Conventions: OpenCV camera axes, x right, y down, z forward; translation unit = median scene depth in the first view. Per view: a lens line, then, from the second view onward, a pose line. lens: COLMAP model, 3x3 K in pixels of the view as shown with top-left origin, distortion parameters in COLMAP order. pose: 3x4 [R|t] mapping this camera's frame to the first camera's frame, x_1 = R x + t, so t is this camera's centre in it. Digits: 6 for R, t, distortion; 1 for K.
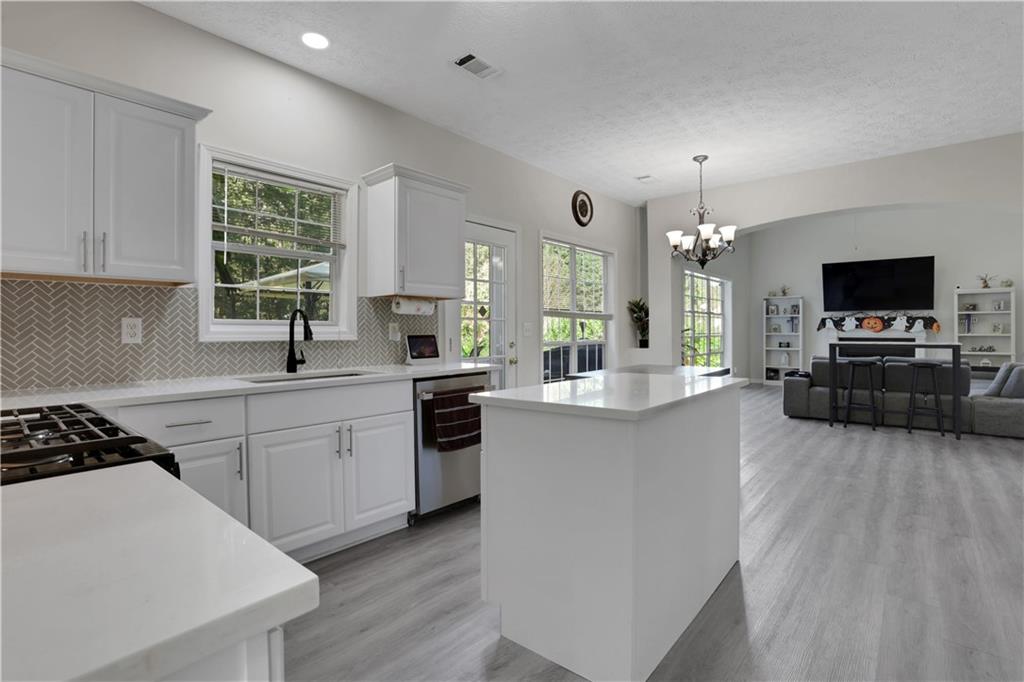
lens RADIAL K [[477.1, 0, 510.9], [0, 477.1, 336.4], [0, 0, 1]] dist [-0.021461, 0.000301]
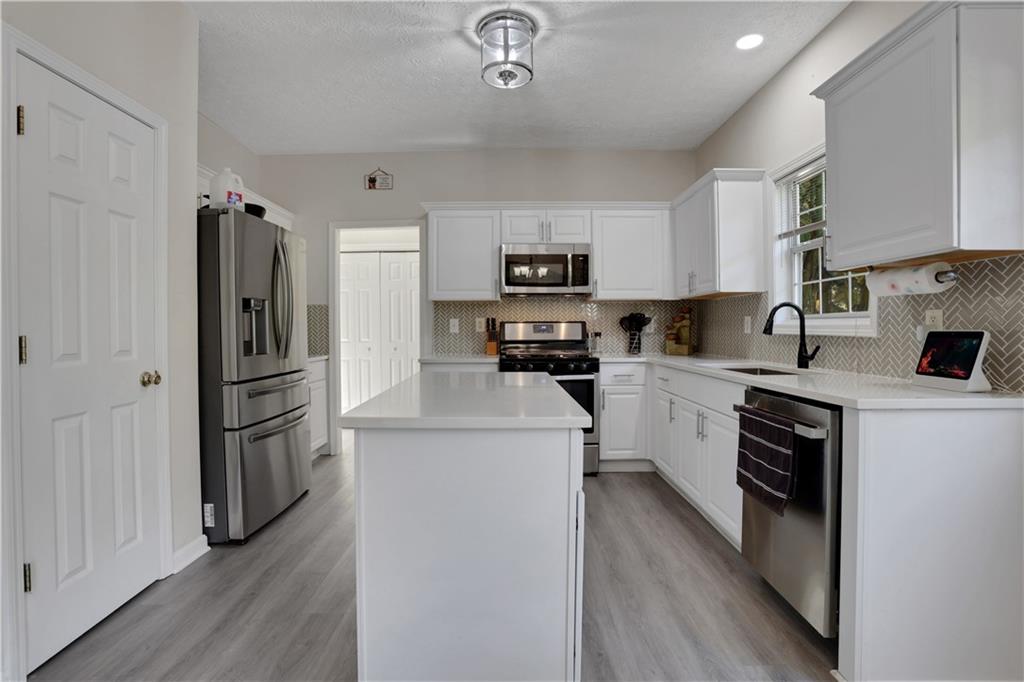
lens RADIAL K [[477.1, 0, 510.9], [0, 477.1, 336.4], [0, 0, 1]] dist [-0.021461, 0.000301]
pose [[-0.743767, 0.020937, -0.668111, 0.476025], [0.002615, 0.999593, 0.028414, -0.012661], [0.668434, 0.019386, -0.743518, 1.015724]]
